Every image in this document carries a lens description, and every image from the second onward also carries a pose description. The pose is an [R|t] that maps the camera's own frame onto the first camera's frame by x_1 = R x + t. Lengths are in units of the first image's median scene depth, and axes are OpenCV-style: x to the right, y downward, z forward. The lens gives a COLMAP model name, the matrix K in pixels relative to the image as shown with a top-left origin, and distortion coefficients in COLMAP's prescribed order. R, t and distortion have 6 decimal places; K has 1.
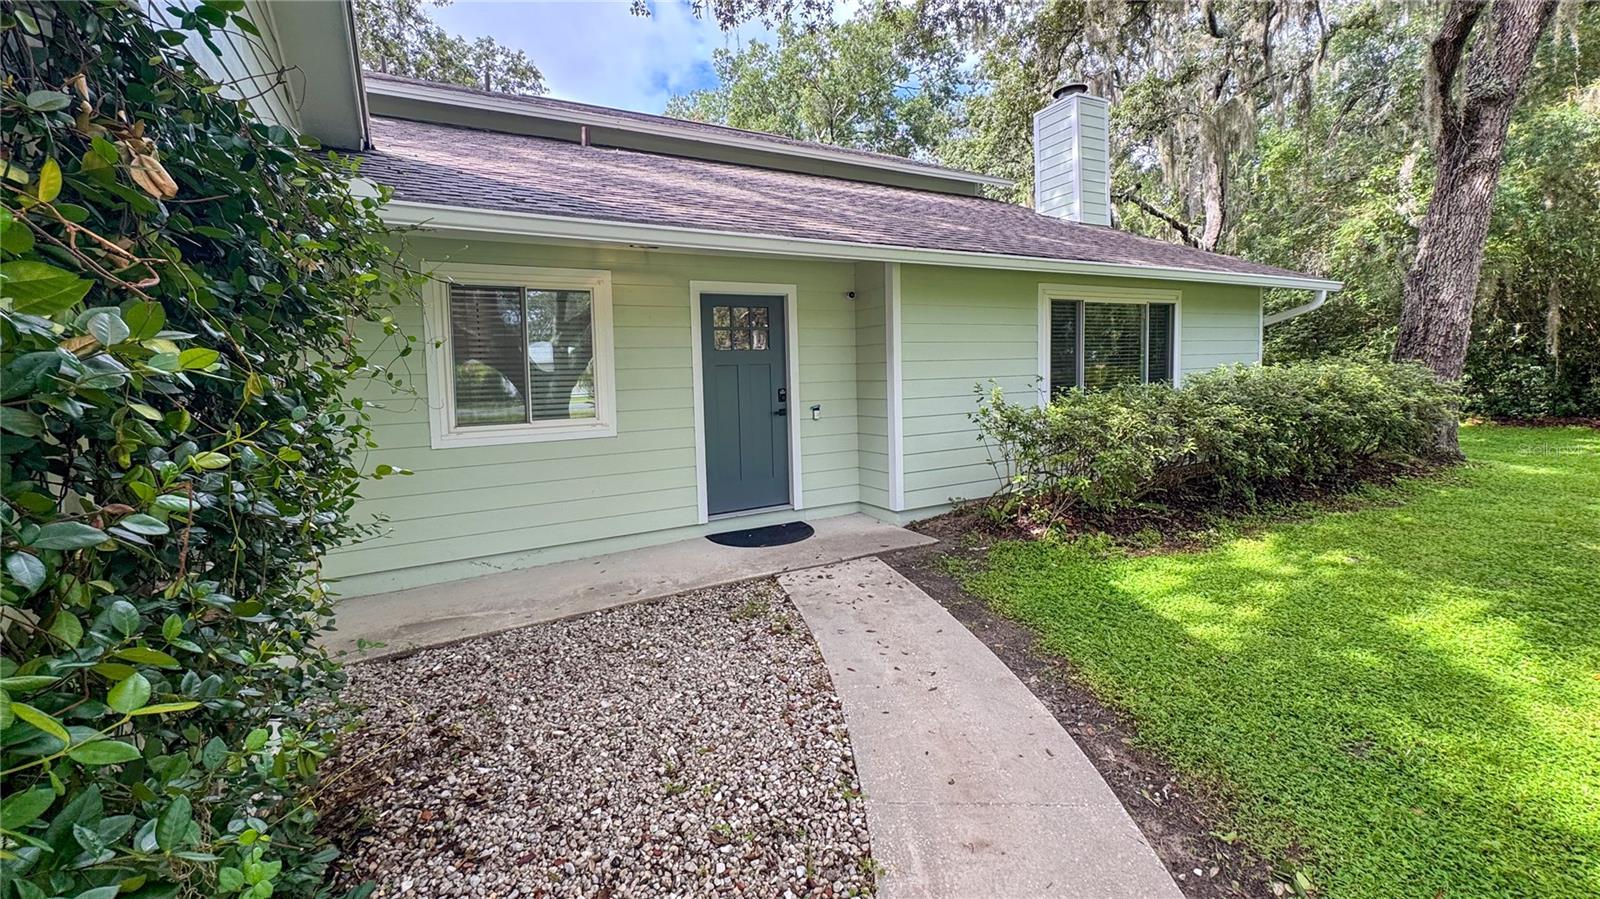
lens RADIAL K [[653.2, 0, 774.9], [0, 653.2, 414.5], [0, 0, 1]] dist [0.021039, 0.000006]
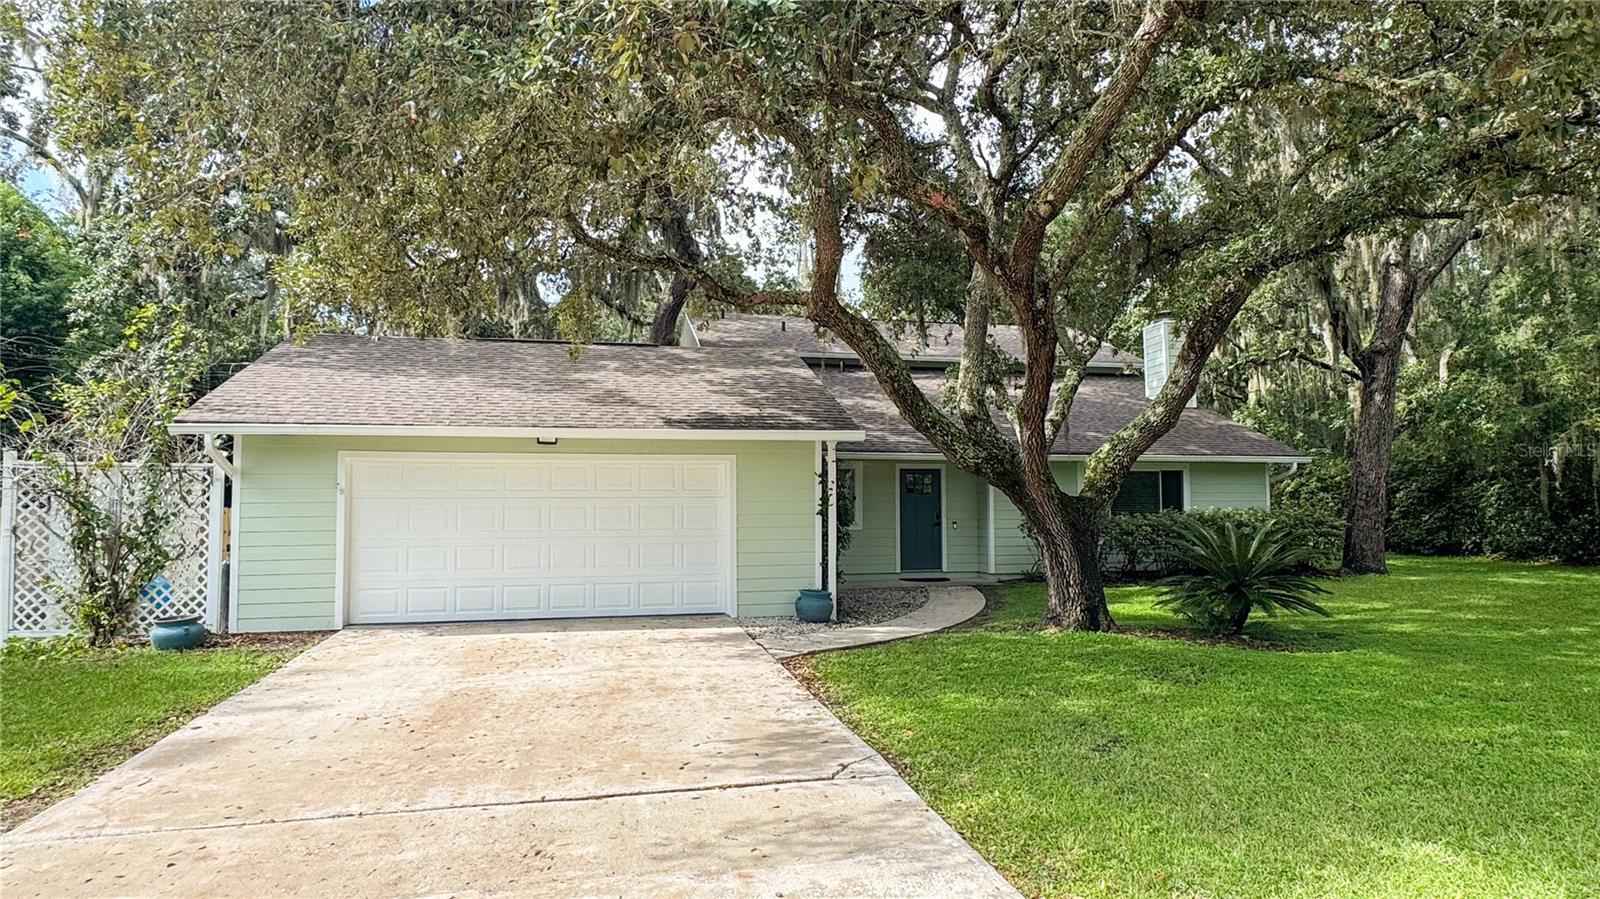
lens RADIAL K [[940.7, 0, 800.0], [0, 940.7, 449.5], [0, 0, 1]] dist [-0.000163, 0.000082]
pose [[0.967958, 0.012906, -0.250780, 0.340329], [-0.041856, 0.993000, -0.110451, 0.112186], [0.247599, 0.117408, 0.961722, -2.055852]]
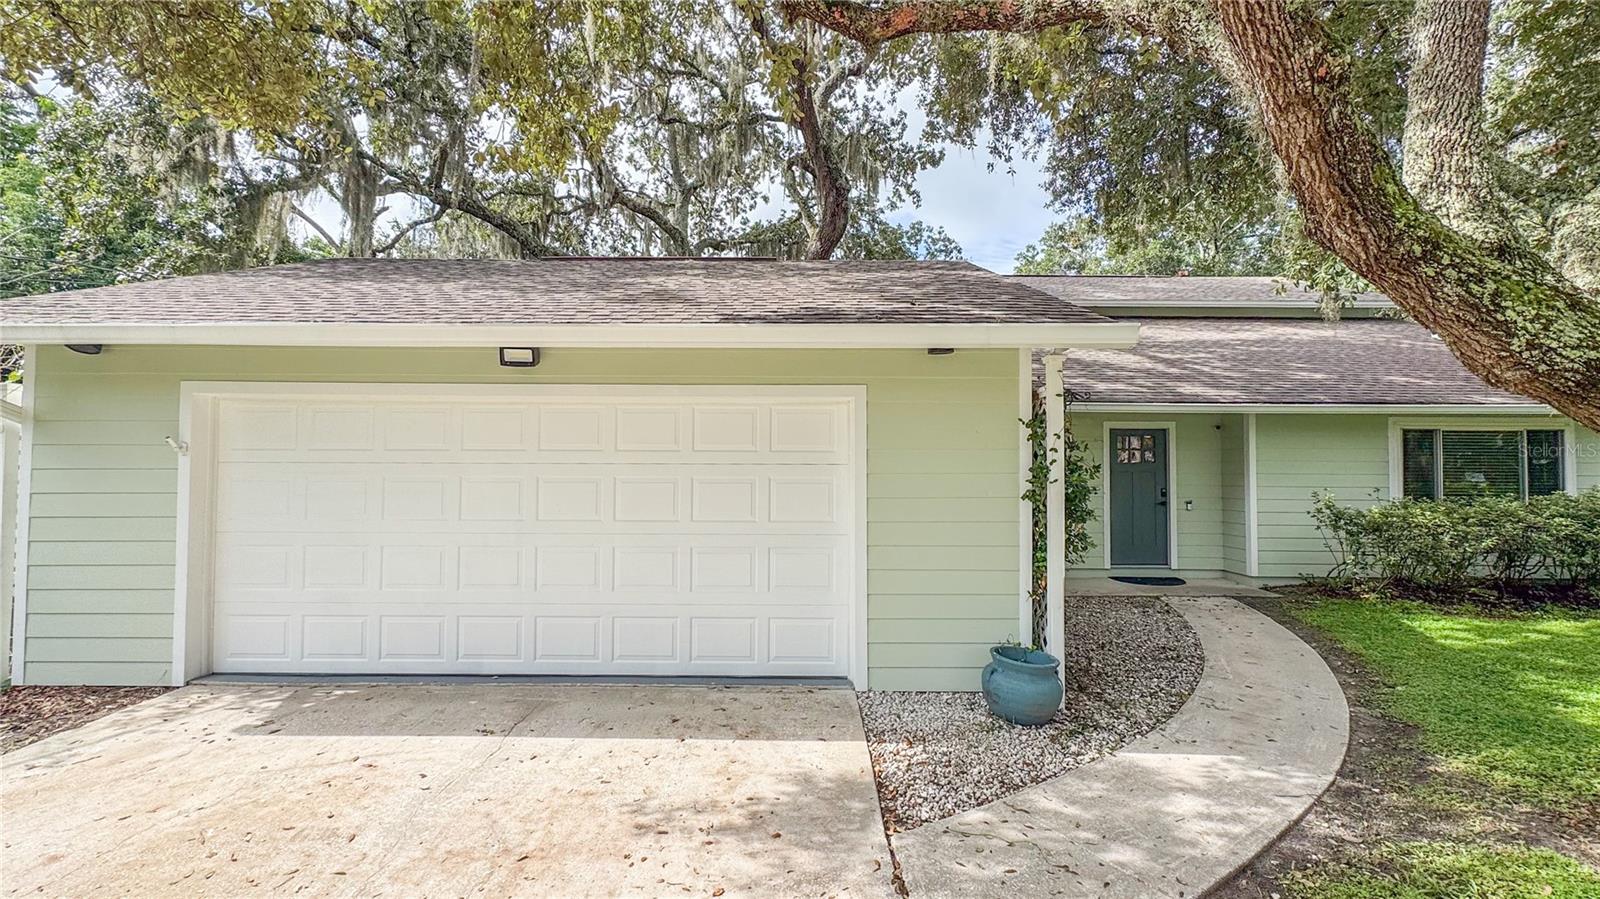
lens RADIAL K [[658.8, 0, 800.0], [0, 658.8, 449.5], [0, 0, 1]] dist [-0.001447, -0.000087]
pose [[0.886117, 0.020906, -0.462989, -0.032631], [-0.061272, 0.995498, -0.072317, 0.034539], [0.459393, 0.092450, 0.883409, -0.777691]]
